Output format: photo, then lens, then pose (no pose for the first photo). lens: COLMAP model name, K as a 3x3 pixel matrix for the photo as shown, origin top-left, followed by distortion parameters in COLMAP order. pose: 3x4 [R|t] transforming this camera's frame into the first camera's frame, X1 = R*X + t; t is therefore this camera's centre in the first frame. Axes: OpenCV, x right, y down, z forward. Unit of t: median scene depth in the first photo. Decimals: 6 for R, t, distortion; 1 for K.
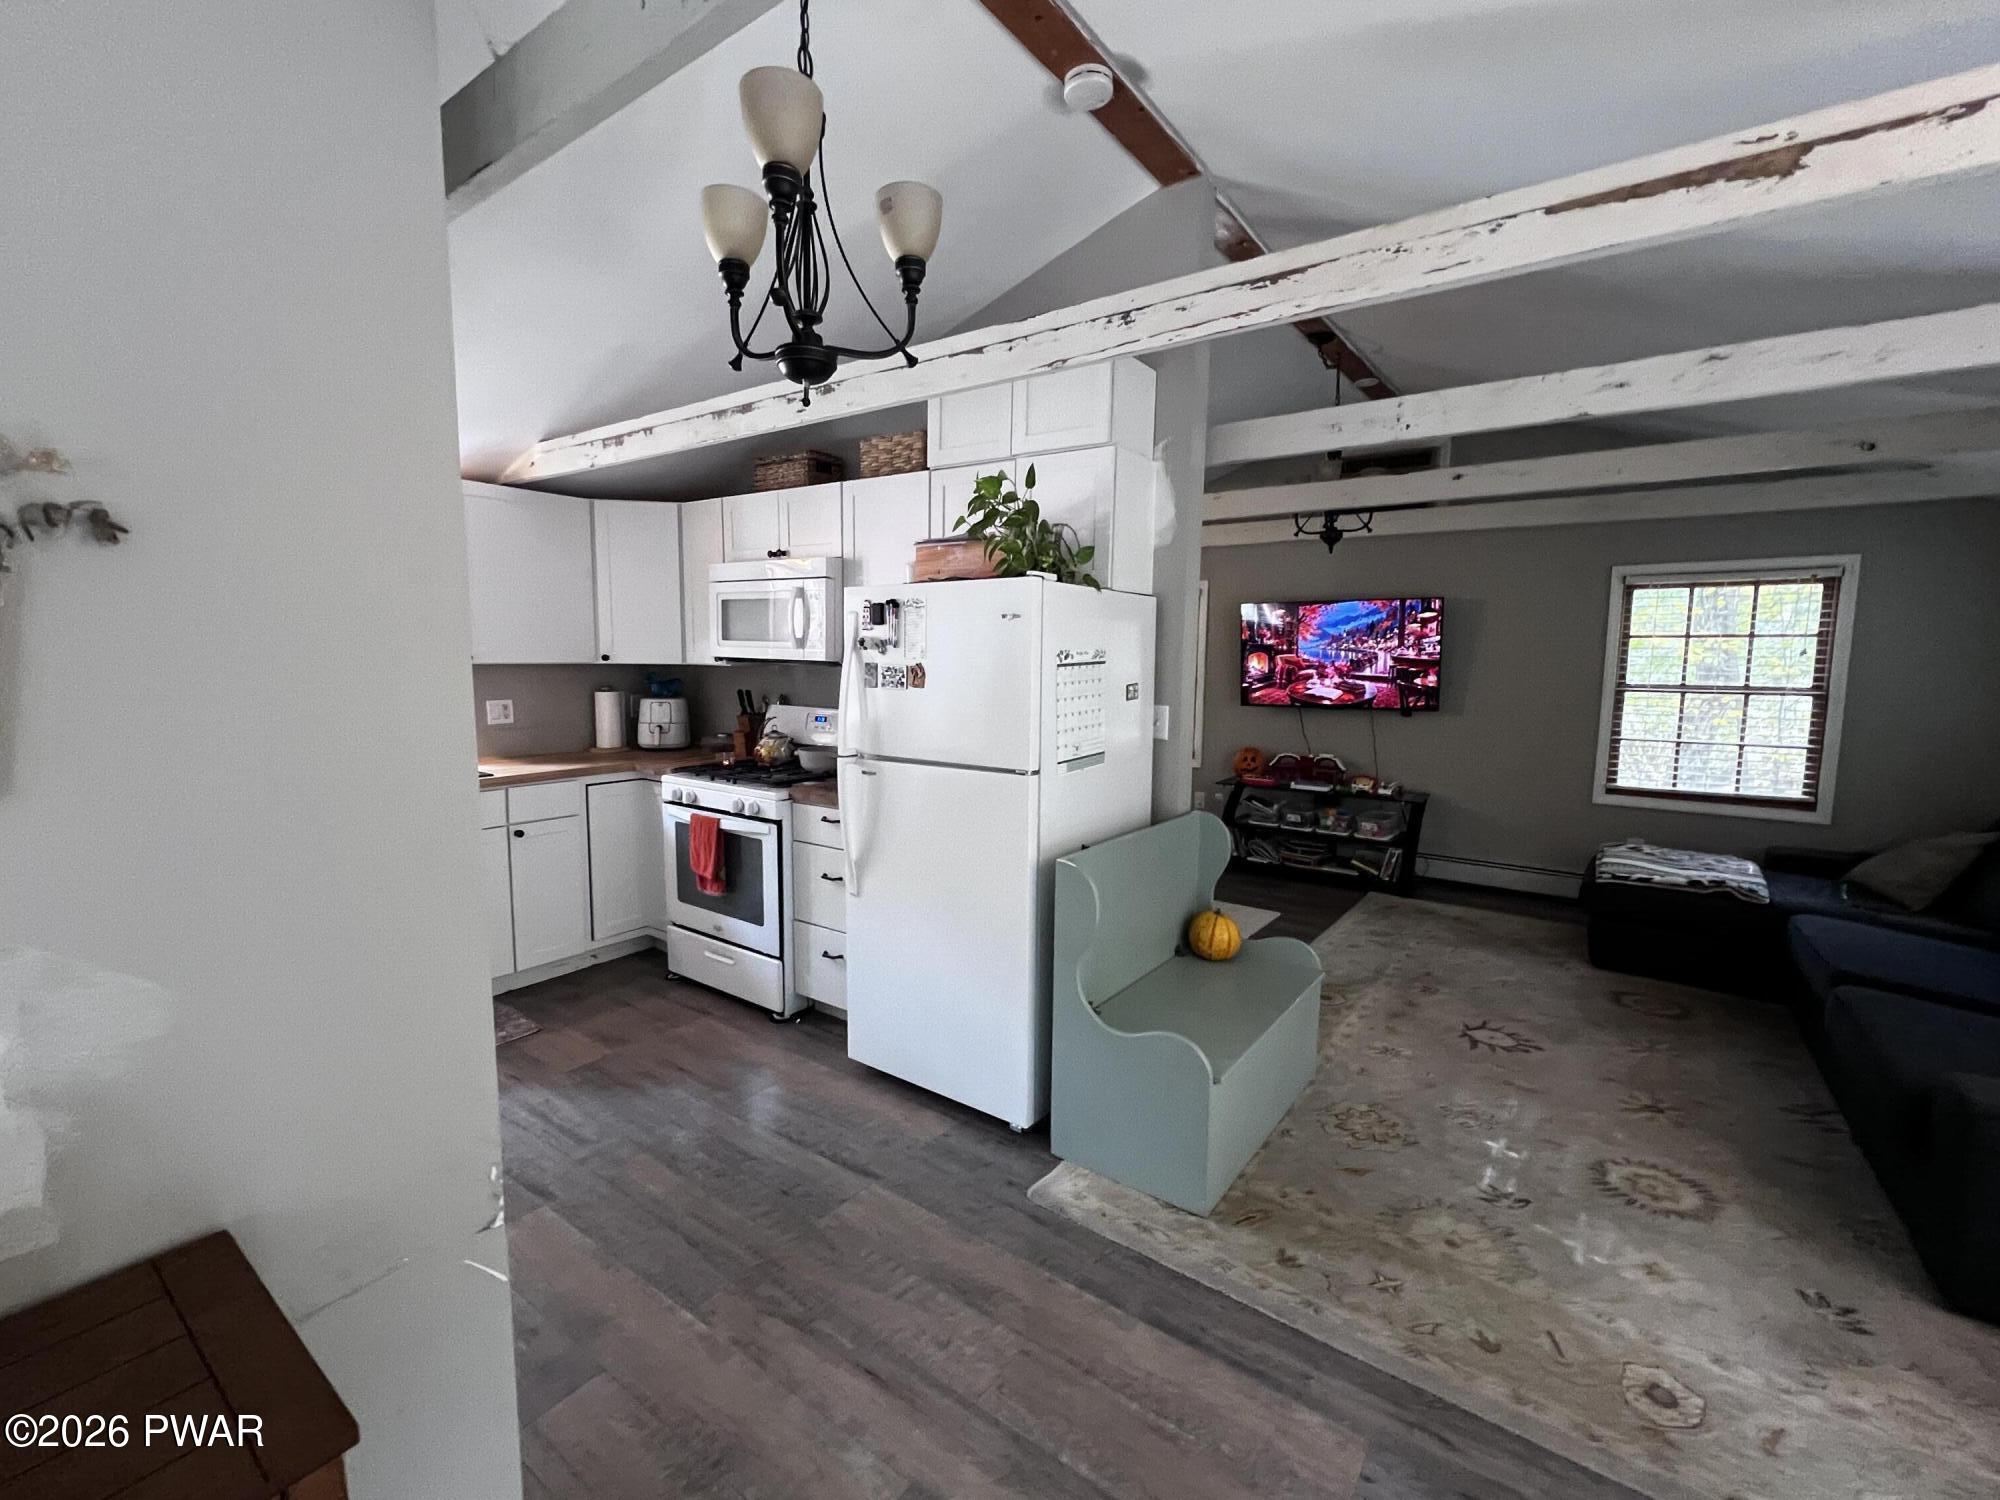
lens RADIAL K [[857.4, 0, 1000.0], [0, 857.4, 750.0], [0, 0, 1]] dist [-0.001355, -0.000253]
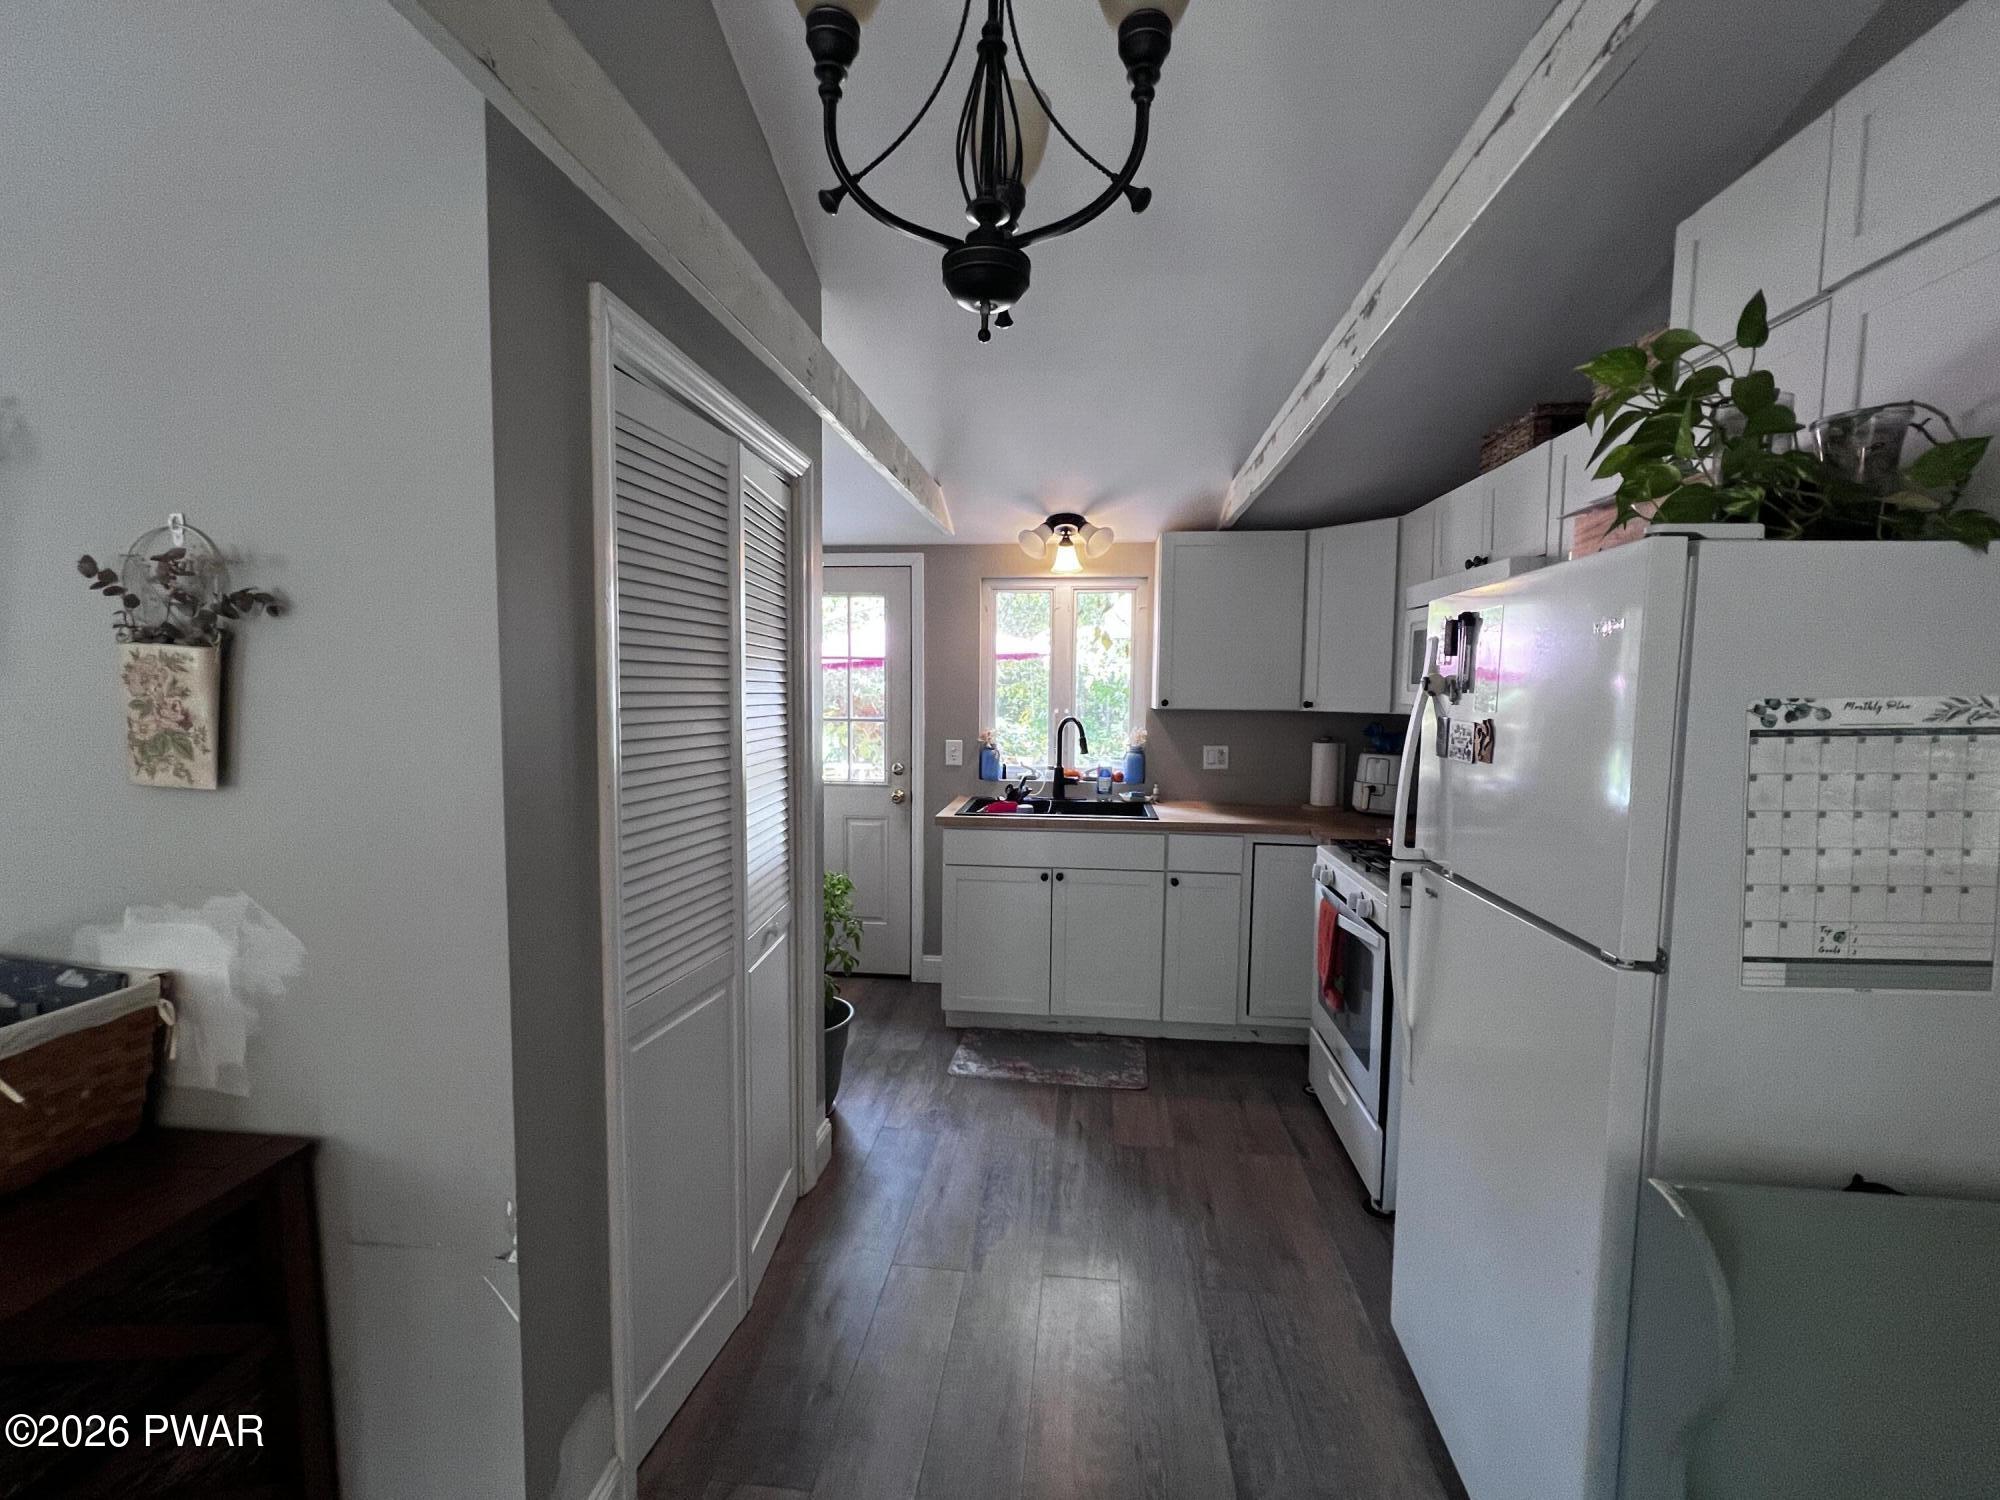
lens RADIAL K [[857.4, 0, 1000.0], [0, 857.4, 750.0], [0, 0, 1]] dist [-0.001355, -0.000253]
pose [[0.484585, 0.057442, -0.872856, 0.222411], [-0.103979, 0.994549, 0.007725, -0.046306], [0.868542, 0.087015, 0.487916, 0.393857]]
